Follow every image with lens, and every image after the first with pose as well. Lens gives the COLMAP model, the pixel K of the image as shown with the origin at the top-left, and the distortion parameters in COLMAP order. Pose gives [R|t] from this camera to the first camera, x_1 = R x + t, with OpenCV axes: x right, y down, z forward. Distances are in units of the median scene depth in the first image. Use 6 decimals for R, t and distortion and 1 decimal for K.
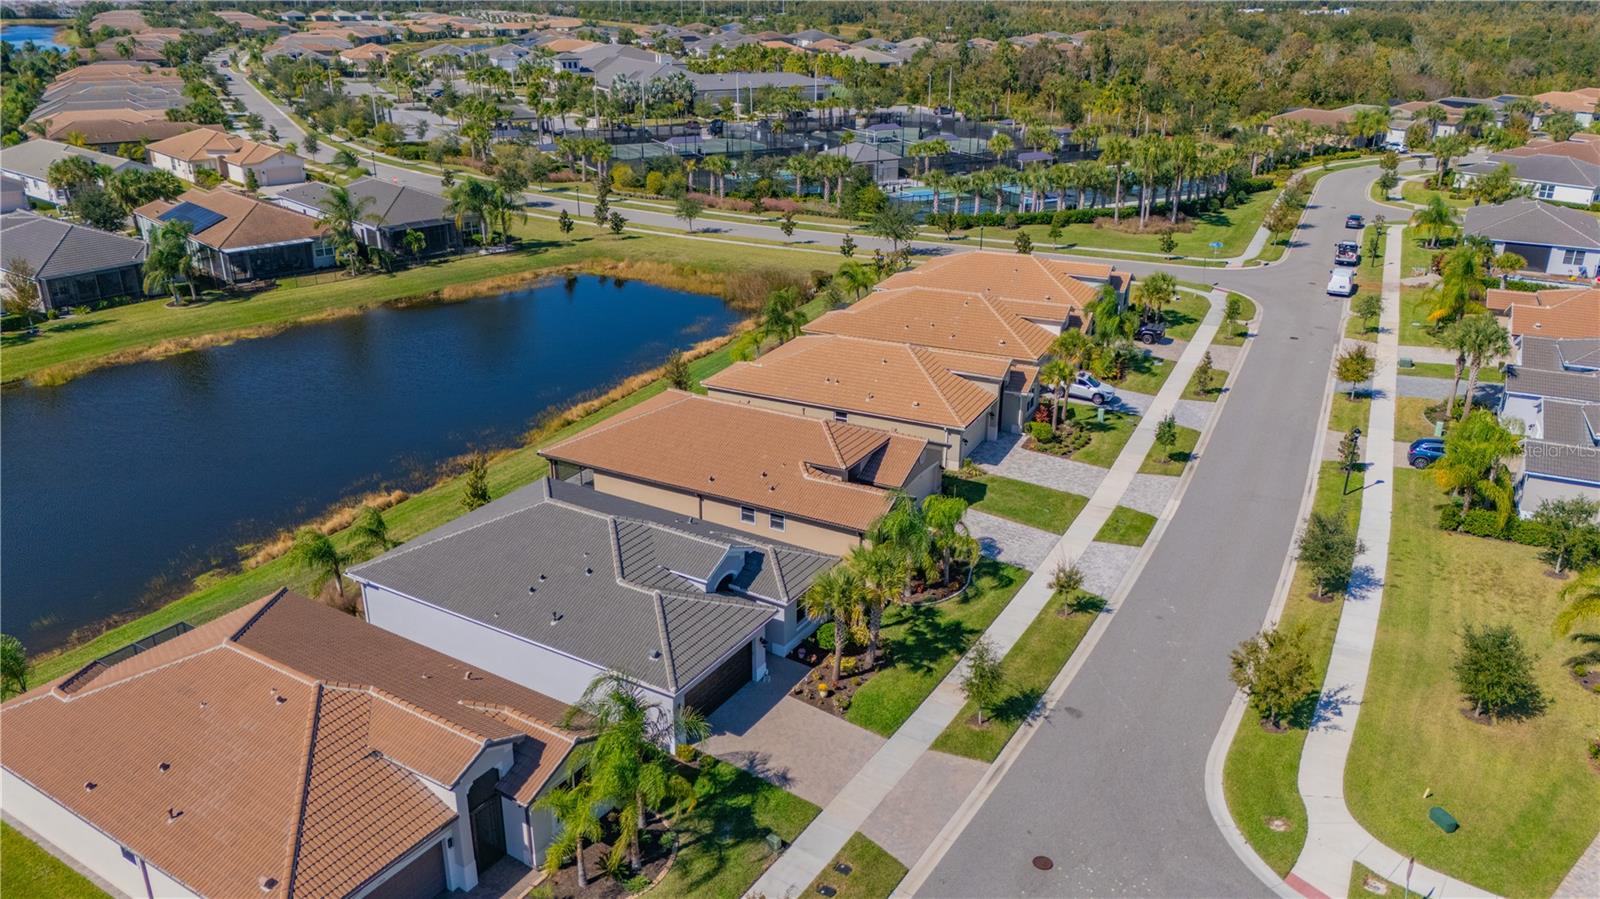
lens RADIAL K [[1168.3, 0, 800.0], [0, 1168.3, 449.5], [0, 0, 1]] dist [0.088551, -0.096613]
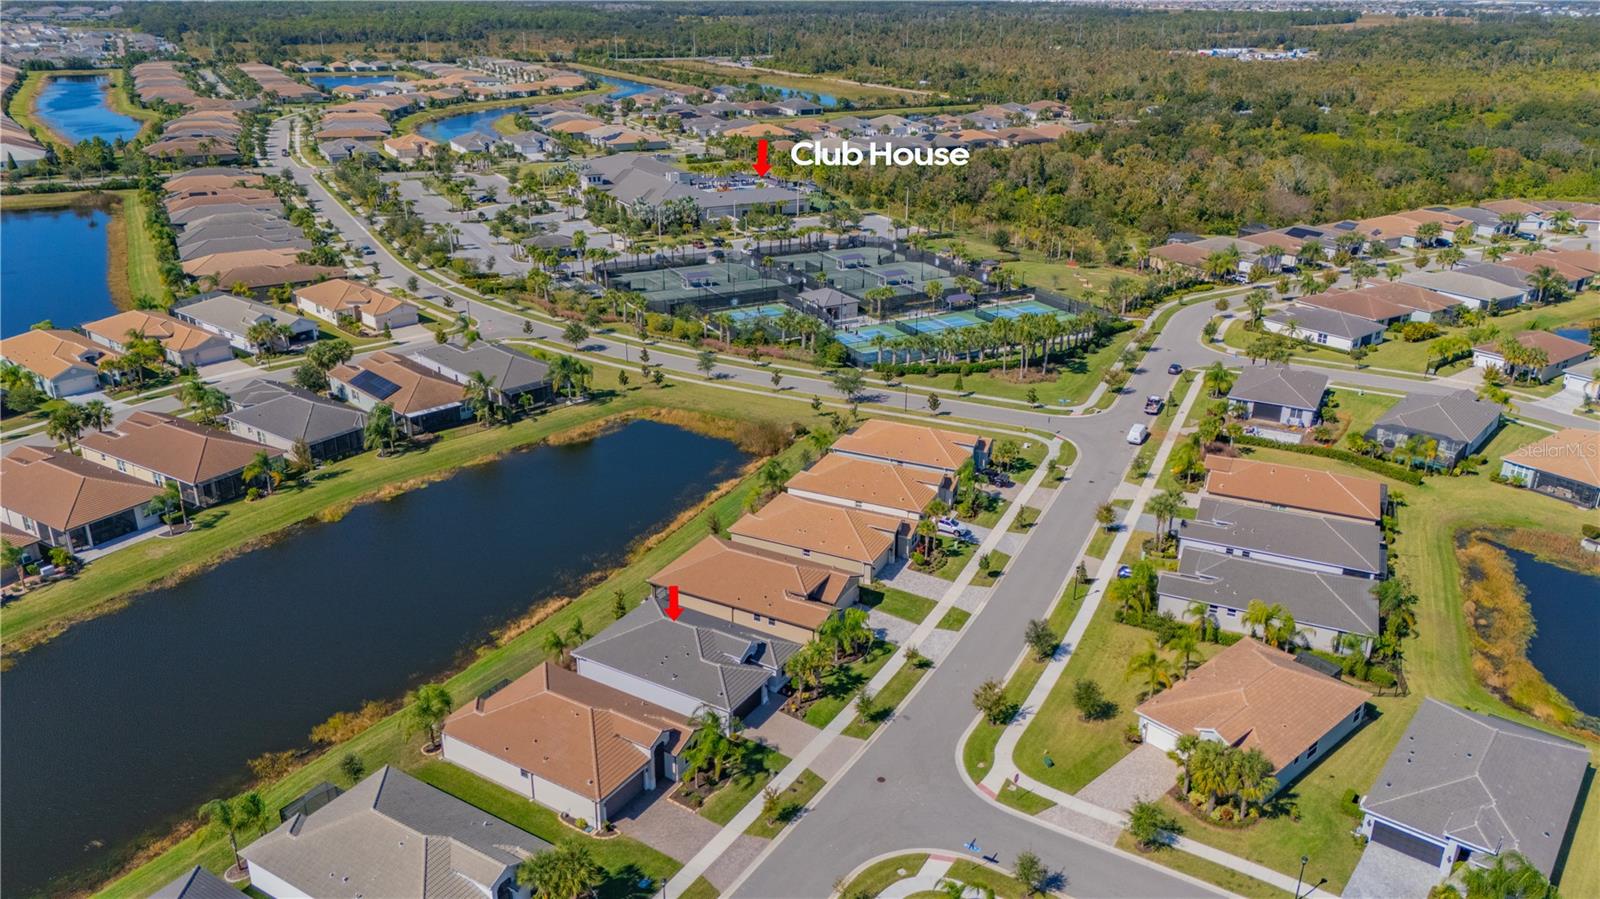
lens RADIAL K [[1166.2, 0, 800.0], [0, 1166.2, 449.5], [0, 0, 1]] dist [0.133361, -0.178631]
pose [[0.999931, -0.000708, 0.011765, 0.003852], [0.000712, 1.000000, -0.000379, -0.180324], [-0.011765, 0.000388, 0.999931, -0.775294]]
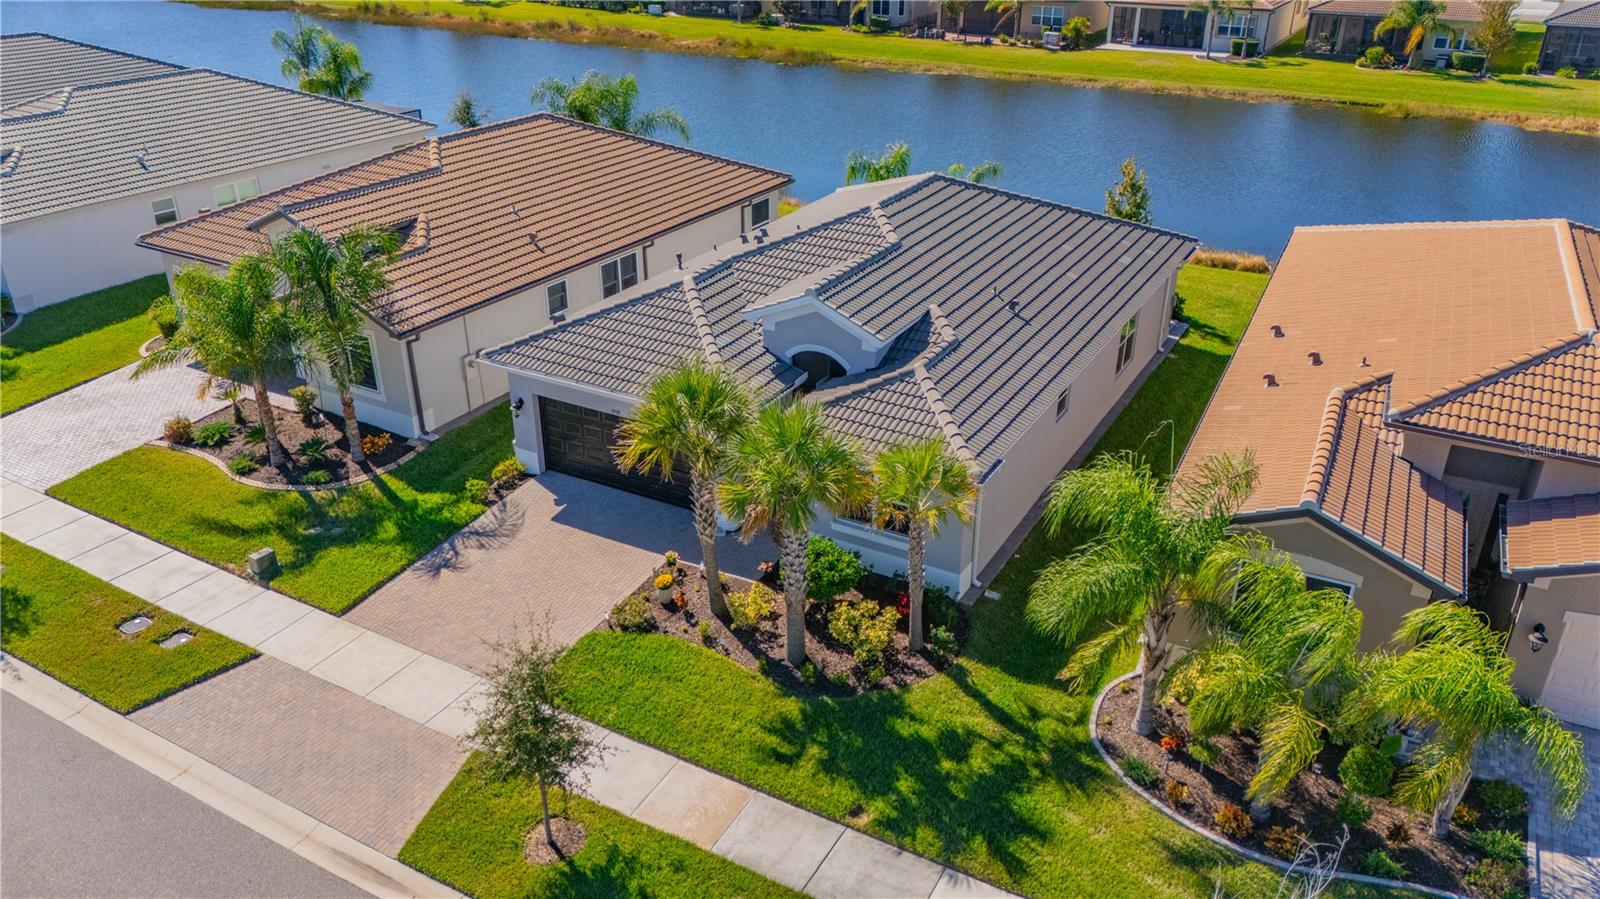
lens RADIAL K [[1168.3, 0, 800.0], [0, 1168.3, 449.5], [0, 0, 1]] dist [0.088551, -0.096613]
pose [[0.037298, 0.444101, -0.895200, 0.280642], [-0.377077, 0.835855, 0.398949, -0.040095], [0.925431, 0.322679, 0.198635, 0.598212]]
